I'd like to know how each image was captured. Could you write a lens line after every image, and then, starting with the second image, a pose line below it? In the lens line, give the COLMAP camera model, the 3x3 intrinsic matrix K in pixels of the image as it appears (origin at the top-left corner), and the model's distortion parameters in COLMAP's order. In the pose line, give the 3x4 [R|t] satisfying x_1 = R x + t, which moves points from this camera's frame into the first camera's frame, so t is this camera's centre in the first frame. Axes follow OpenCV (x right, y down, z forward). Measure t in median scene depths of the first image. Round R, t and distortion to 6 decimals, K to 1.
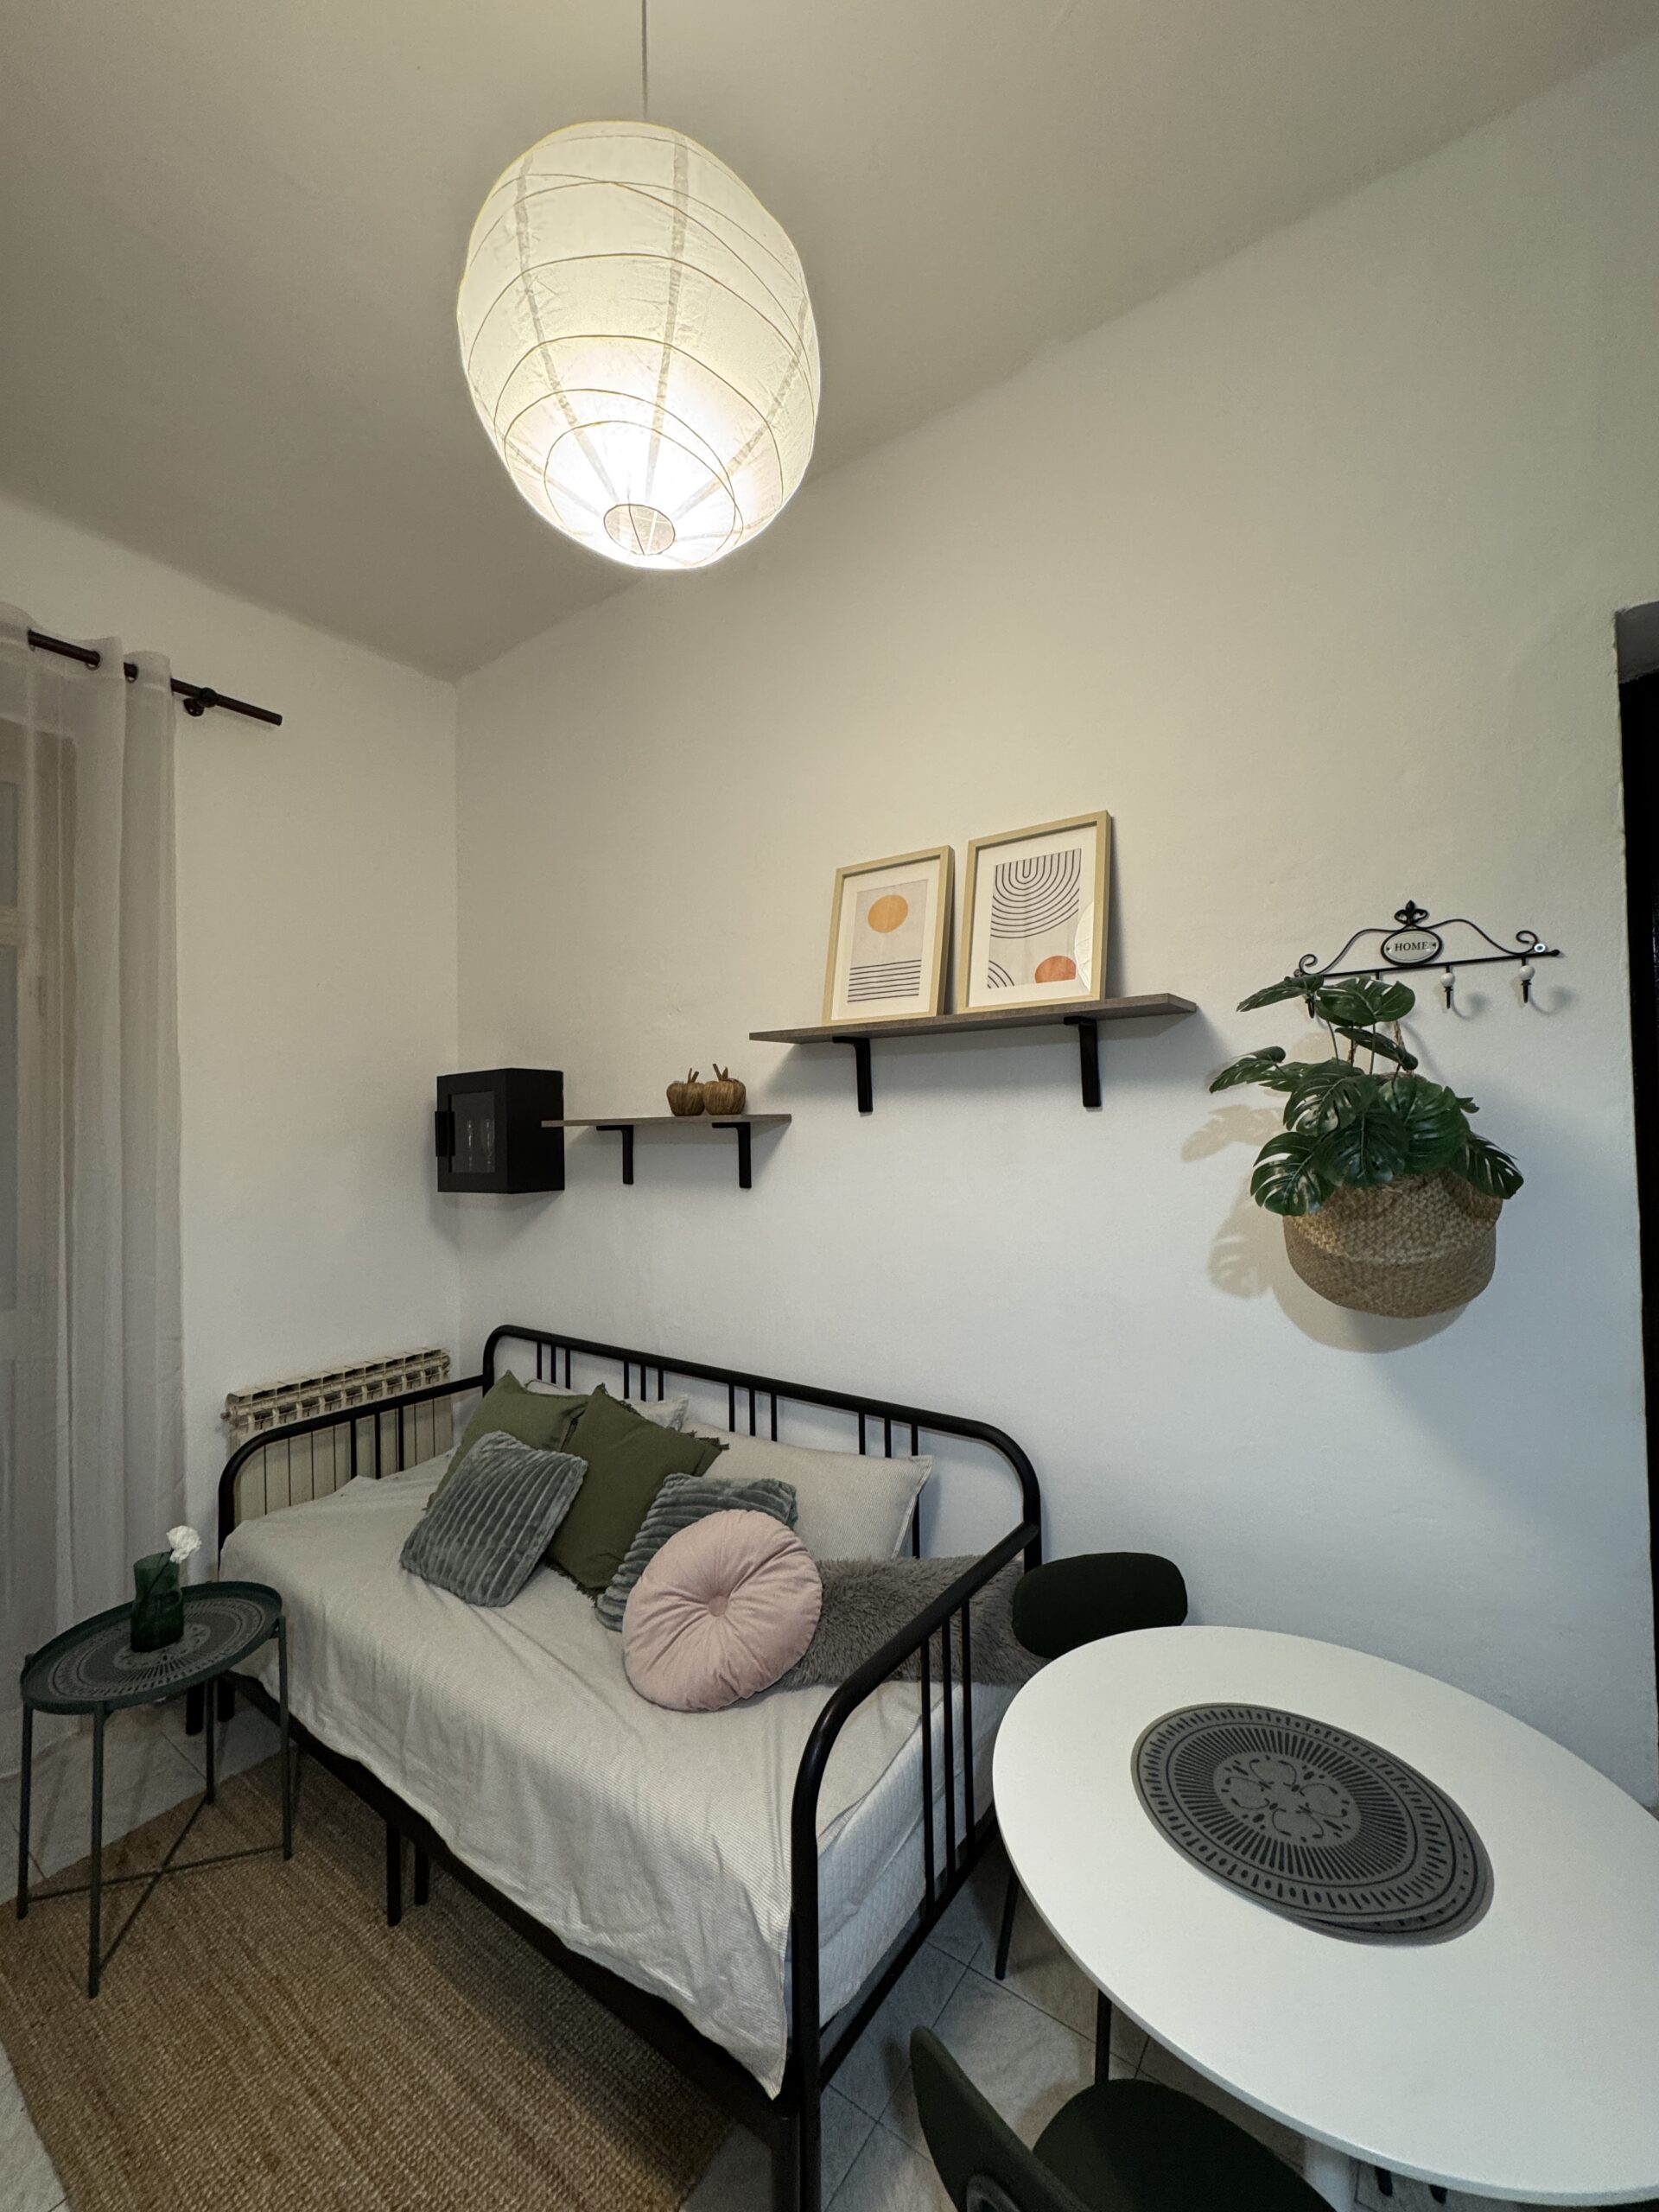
lens RADIAL K [[881.5, 0, 831.7], [0, 881.5, 1103.8], [0, 0, 1]] dist [-0.003164, 0.000804]
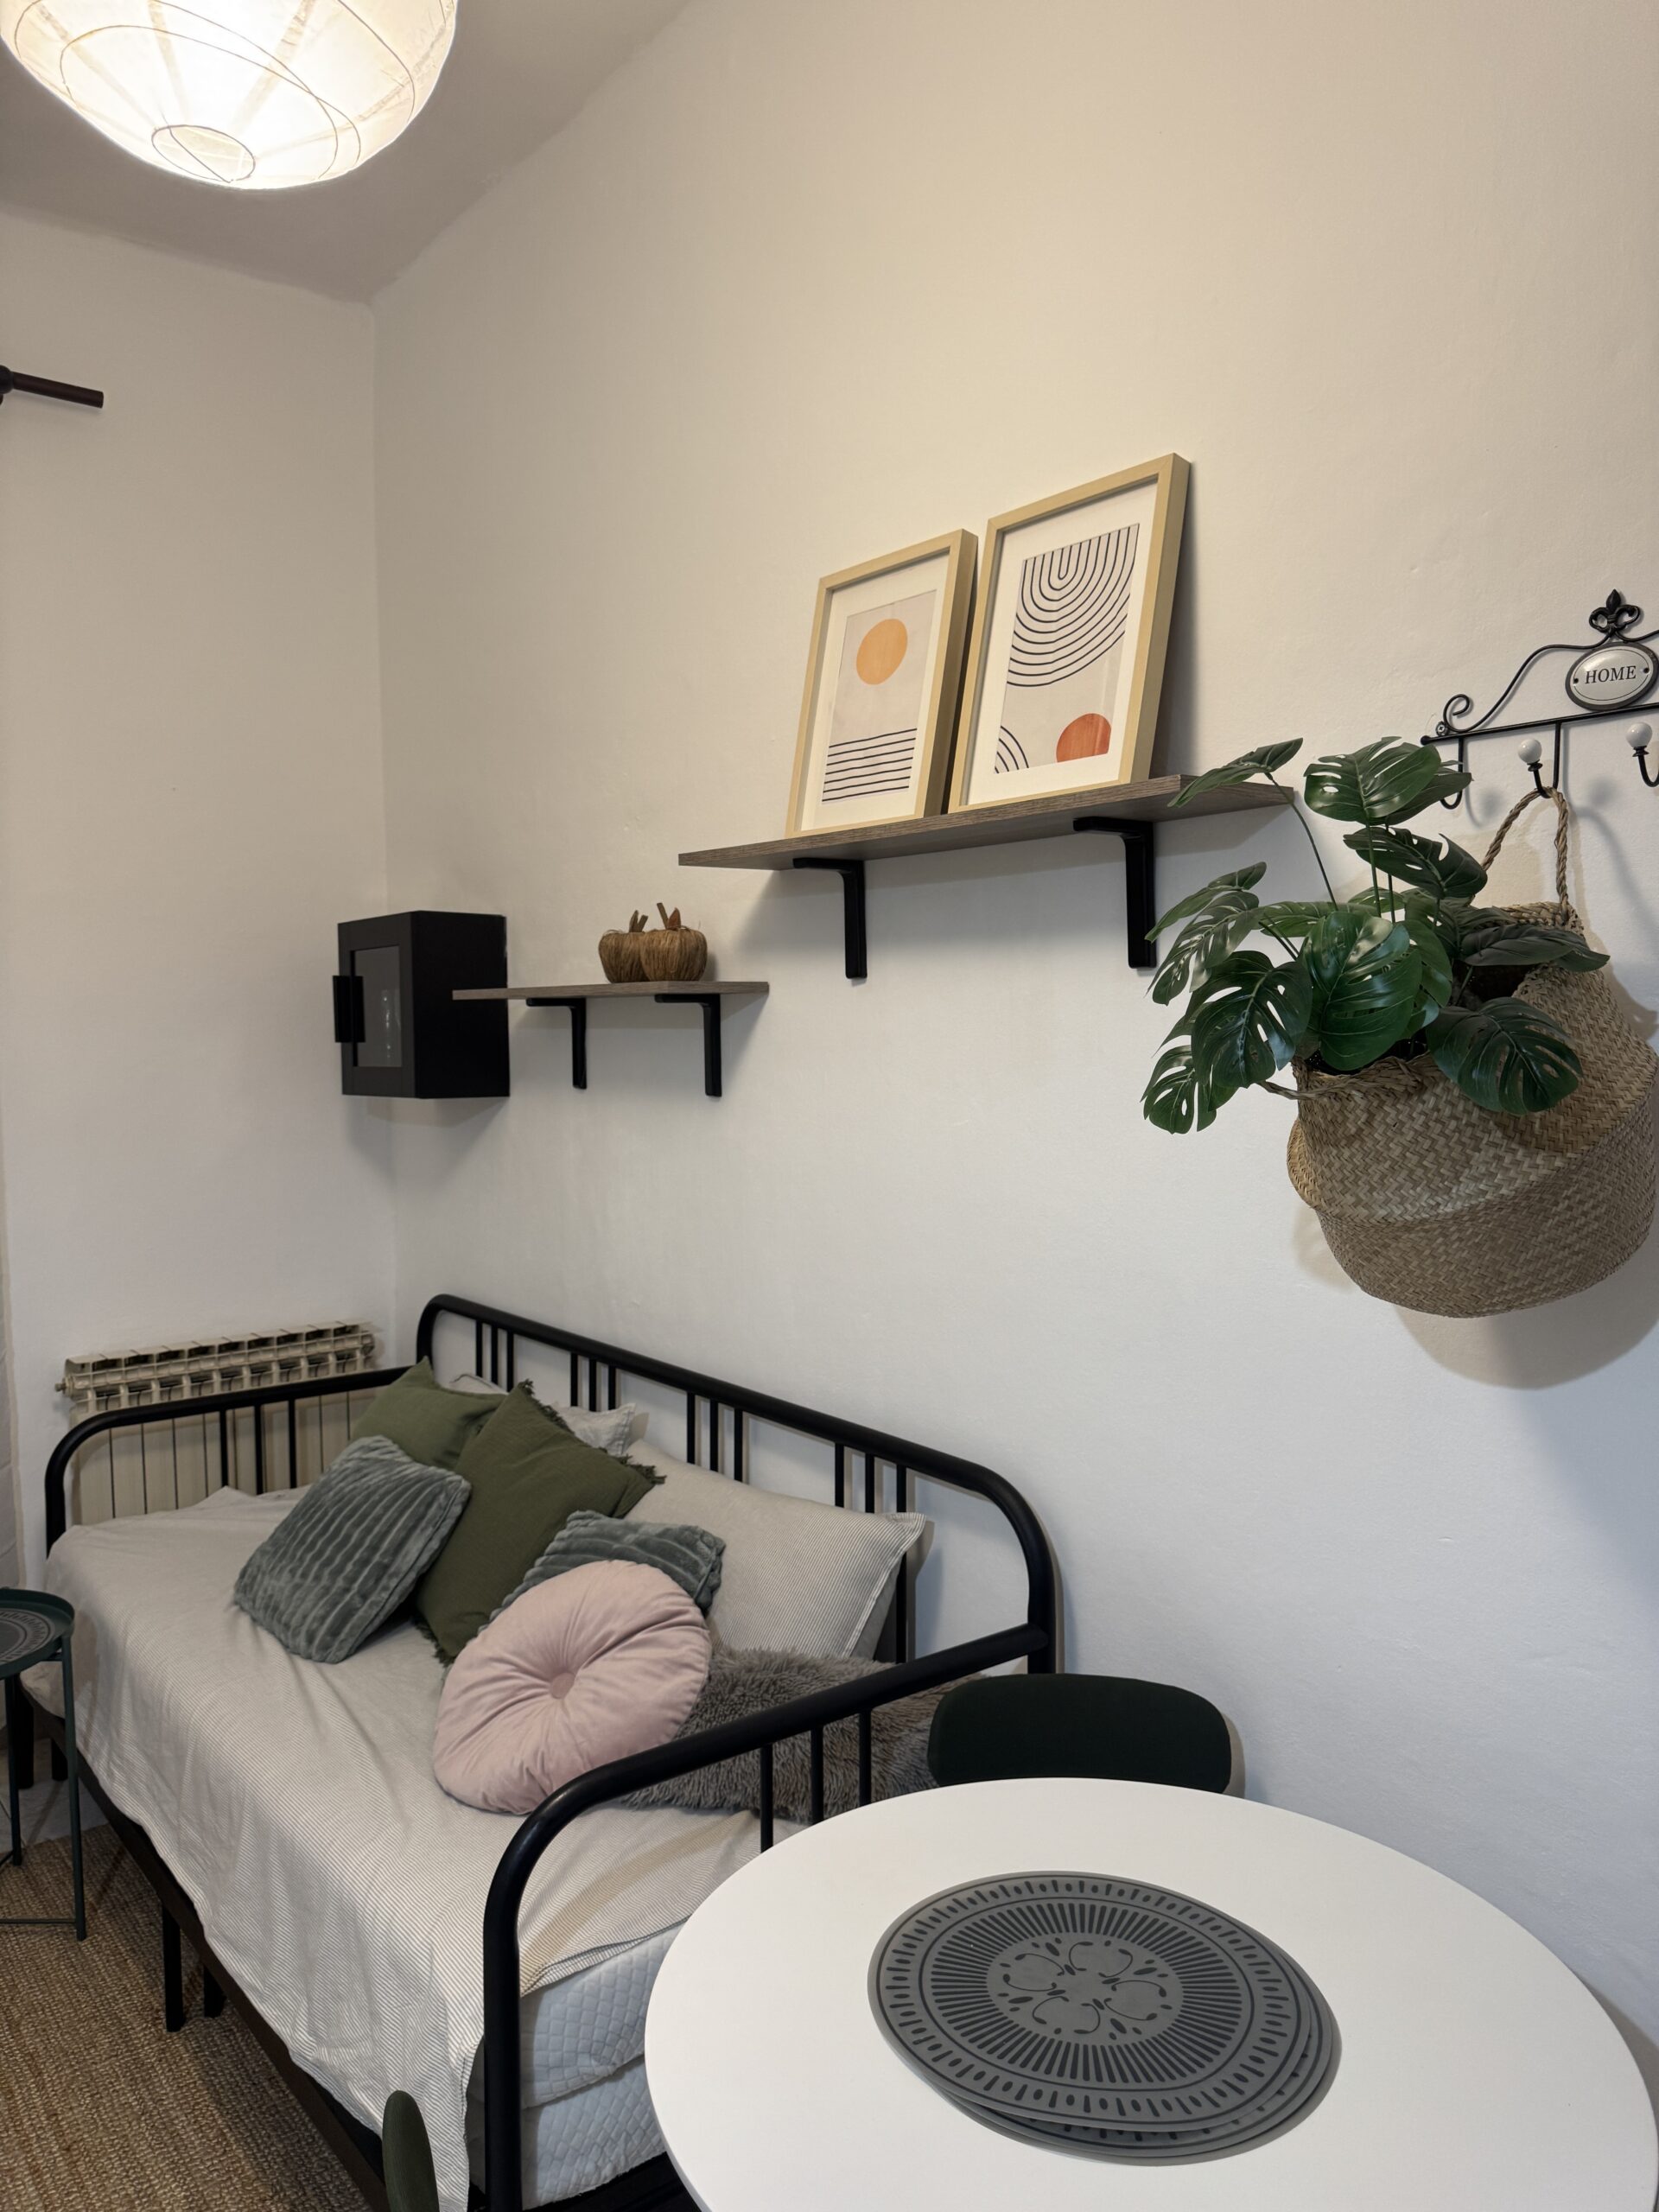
lens RADIAL K [[1560.8, 0, 824.1], [0, 1560.8, 1110.7], [0, 0, 1]] dist [0.030824, -0.035030]
pose [[0.962411, 0.026991, -0.270254, 0.347926], [-0.003423, 0.996176, 0.087301, 0.008368], [0.271577, -0.083095, 0.958823, -0.084548]]
